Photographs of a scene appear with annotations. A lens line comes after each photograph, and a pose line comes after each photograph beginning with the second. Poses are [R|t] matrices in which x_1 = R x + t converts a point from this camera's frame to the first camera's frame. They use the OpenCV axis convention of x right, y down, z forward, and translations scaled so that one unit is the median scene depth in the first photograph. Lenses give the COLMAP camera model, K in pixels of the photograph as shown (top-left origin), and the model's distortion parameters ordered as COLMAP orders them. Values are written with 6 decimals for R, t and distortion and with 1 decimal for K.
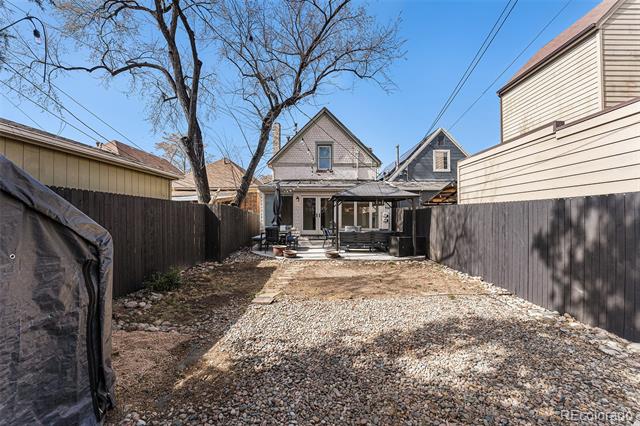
lens RADIAL K [[263.0, 0, 316.6], [0, 263.0, 220.7], [0, 0, 1]] dist [-0.023177, 0.000392]
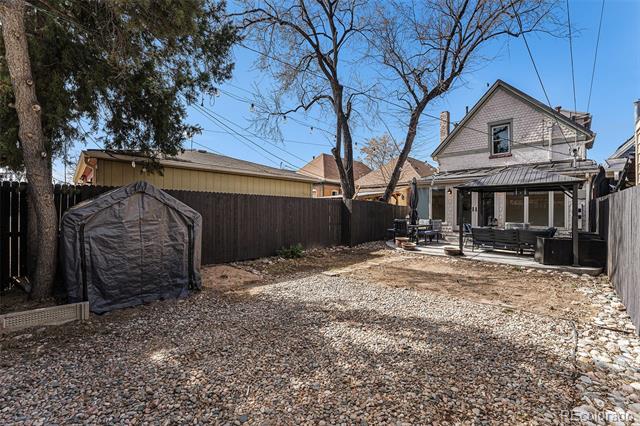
lens RADIAL K [[263.0, 0, 316.6], [0, 263.0, 220.7], [0, 0, 1]] dist [-0.023177, 0.000392]
pose [[0.706843, 0.031756, -0.706658, 0.428653], [-0.018060, 0.999476, 0.026850, 0.006082], [0.707140, -0.006217, 0.707046, 0.021841]]
